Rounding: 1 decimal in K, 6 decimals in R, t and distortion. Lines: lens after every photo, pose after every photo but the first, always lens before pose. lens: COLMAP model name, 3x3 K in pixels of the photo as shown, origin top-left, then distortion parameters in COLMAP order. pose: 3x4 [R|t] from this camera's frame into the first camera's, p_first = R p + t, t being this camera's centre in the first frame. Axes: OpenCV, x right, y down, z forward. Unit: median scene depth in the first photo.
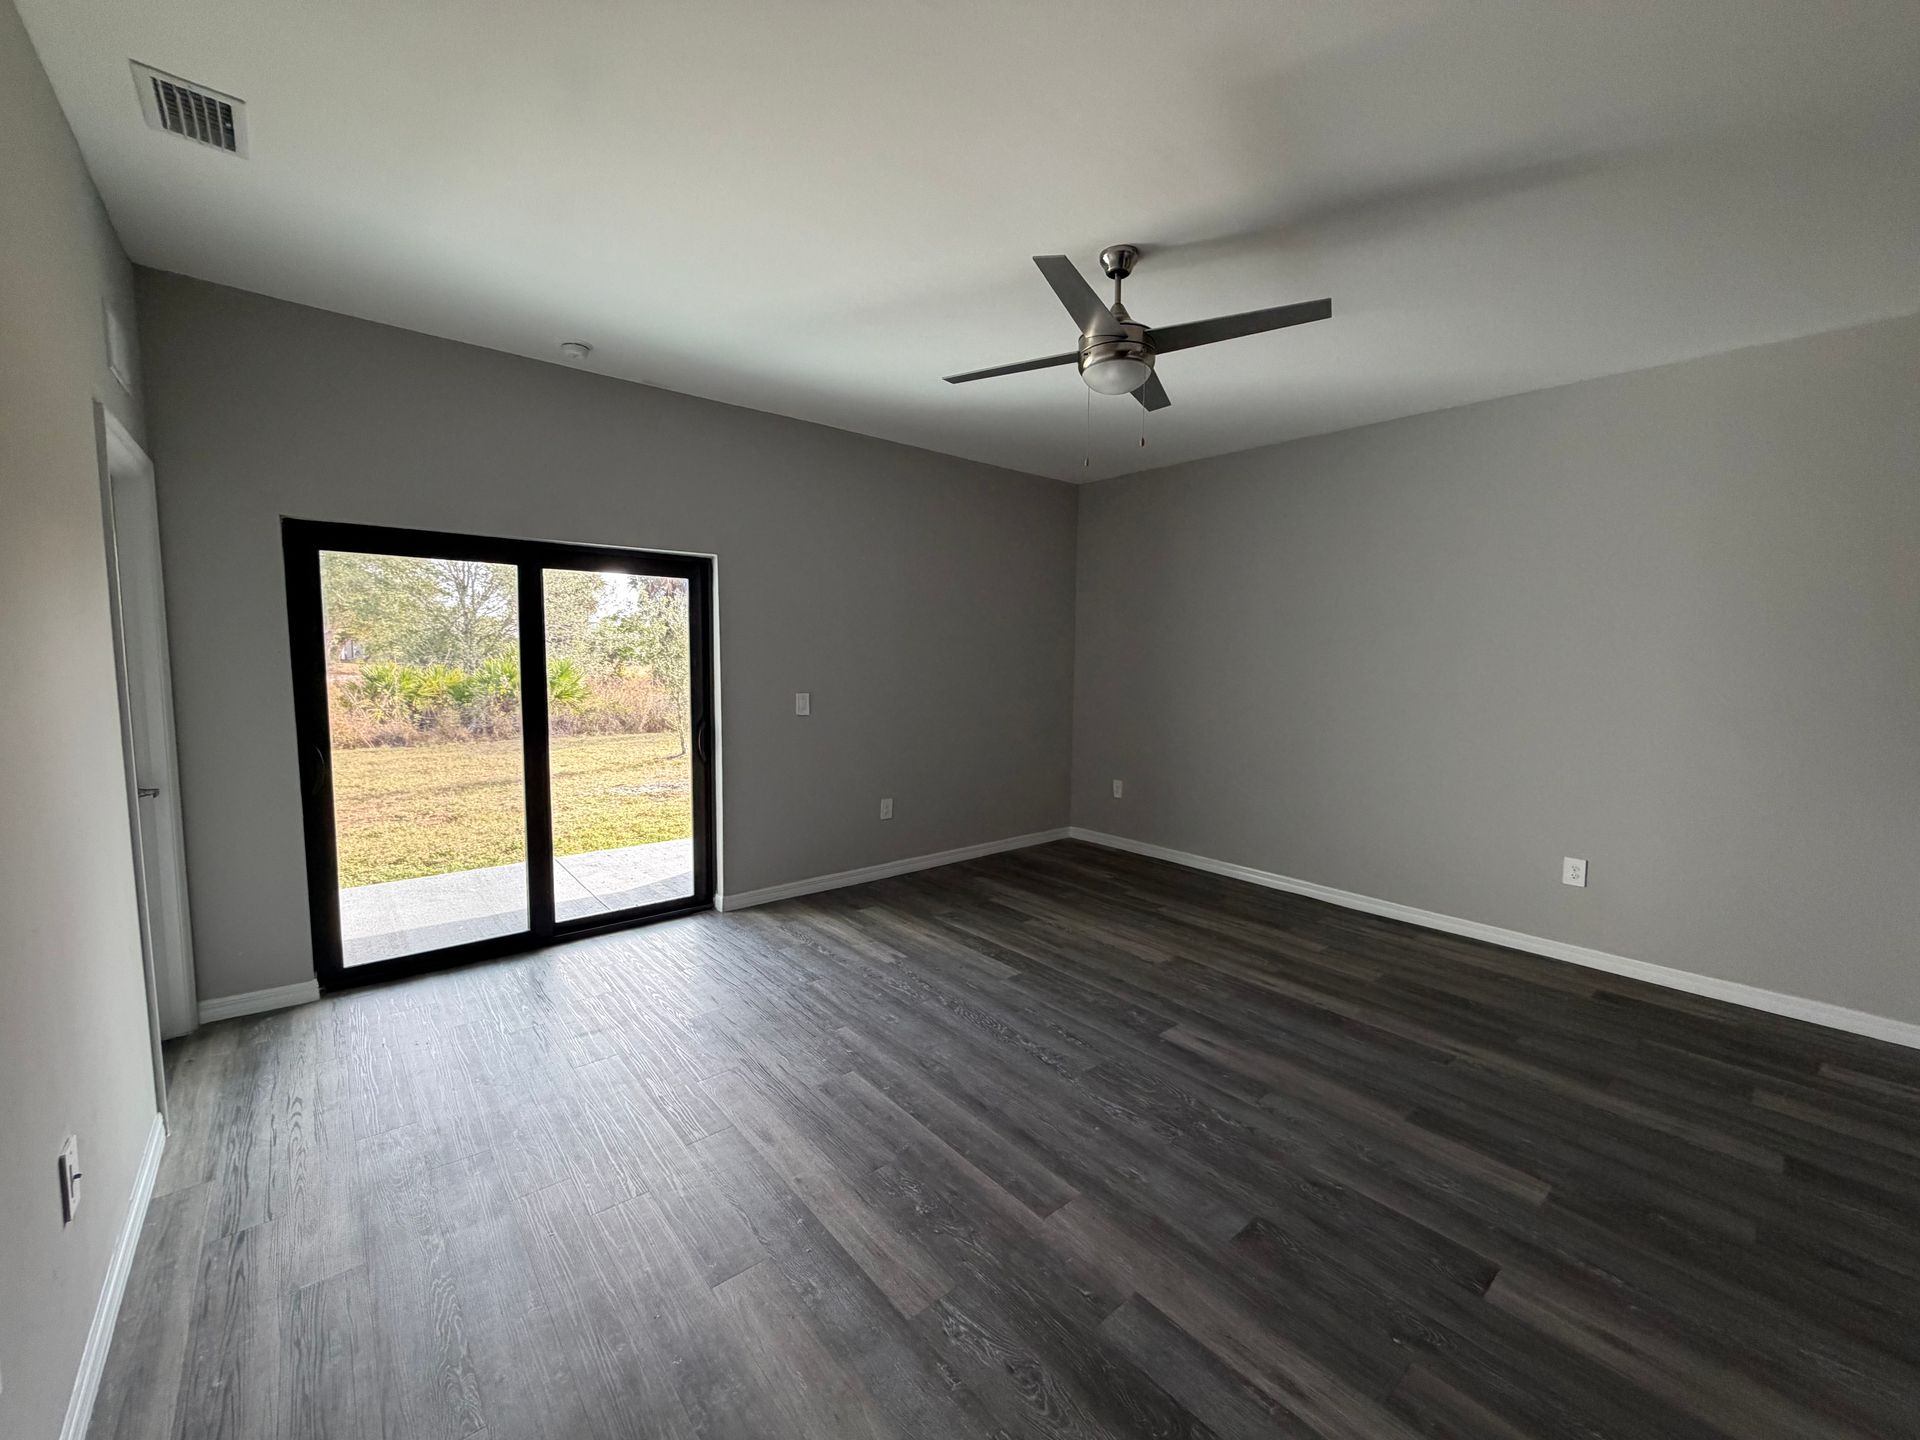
lens RADIAL K [[767.4, 0, 967.8], [0, 767.4, 721.3], [0, 0, 1]] dist [0.000637, 0.000570]
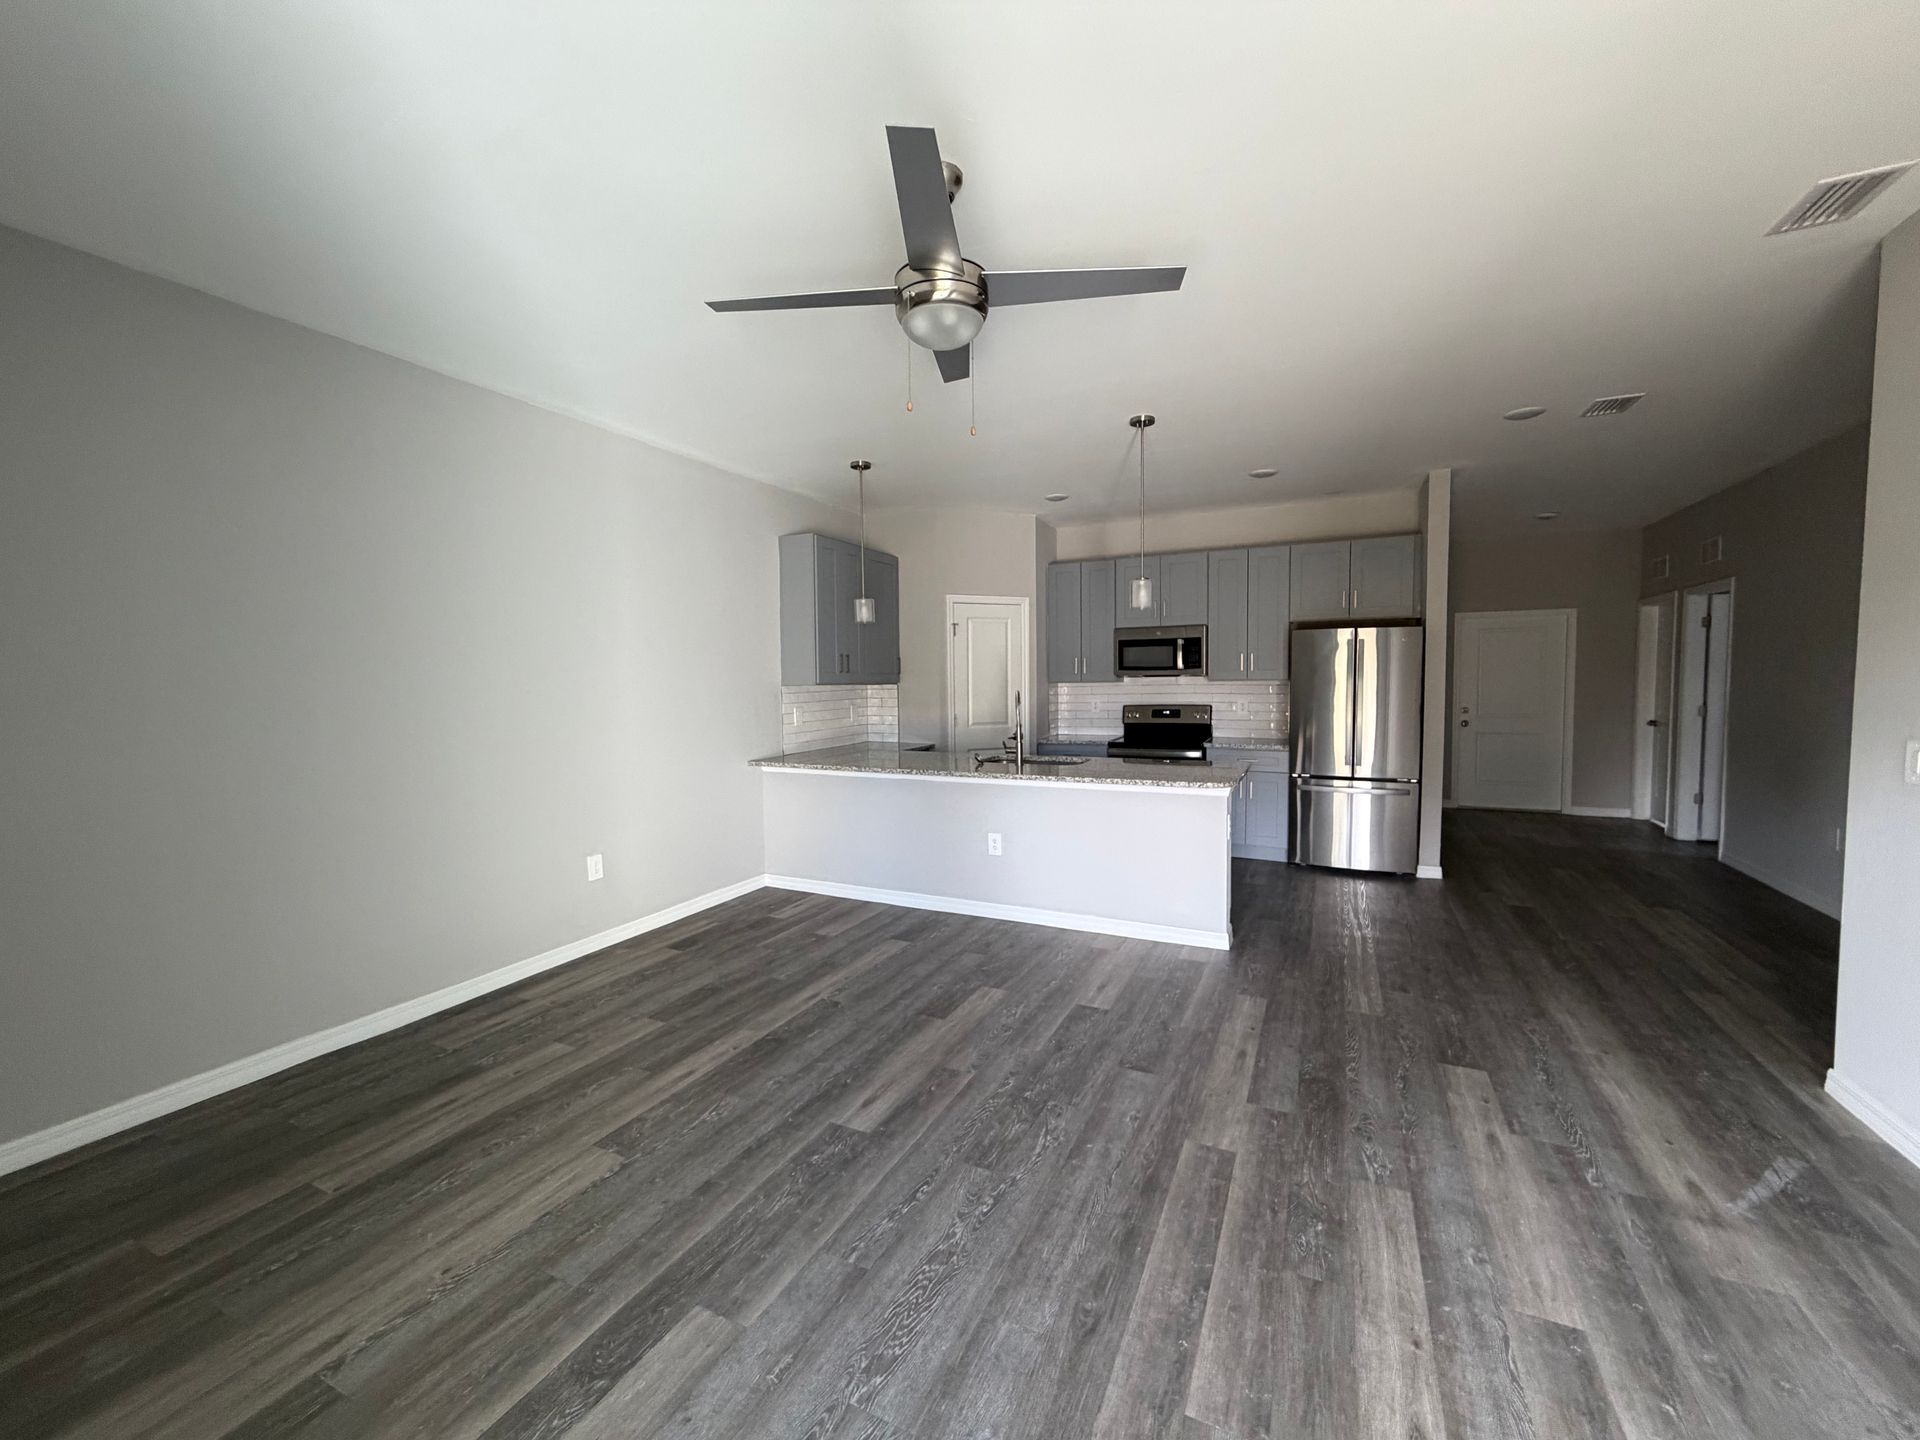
lens RADIAL K [[767.4, 0, 967.8], [0, 767.4, 721.3], [0, 0, 1]] dist [0.000637, 0.000570]
pose [[-0.398960, -0.063578, 0.914762, -0.520217], [0.084846, 0.990754, 0.105864, -0.099159], [-0.913035, 0.119850, -0.389876, 1.209339]]
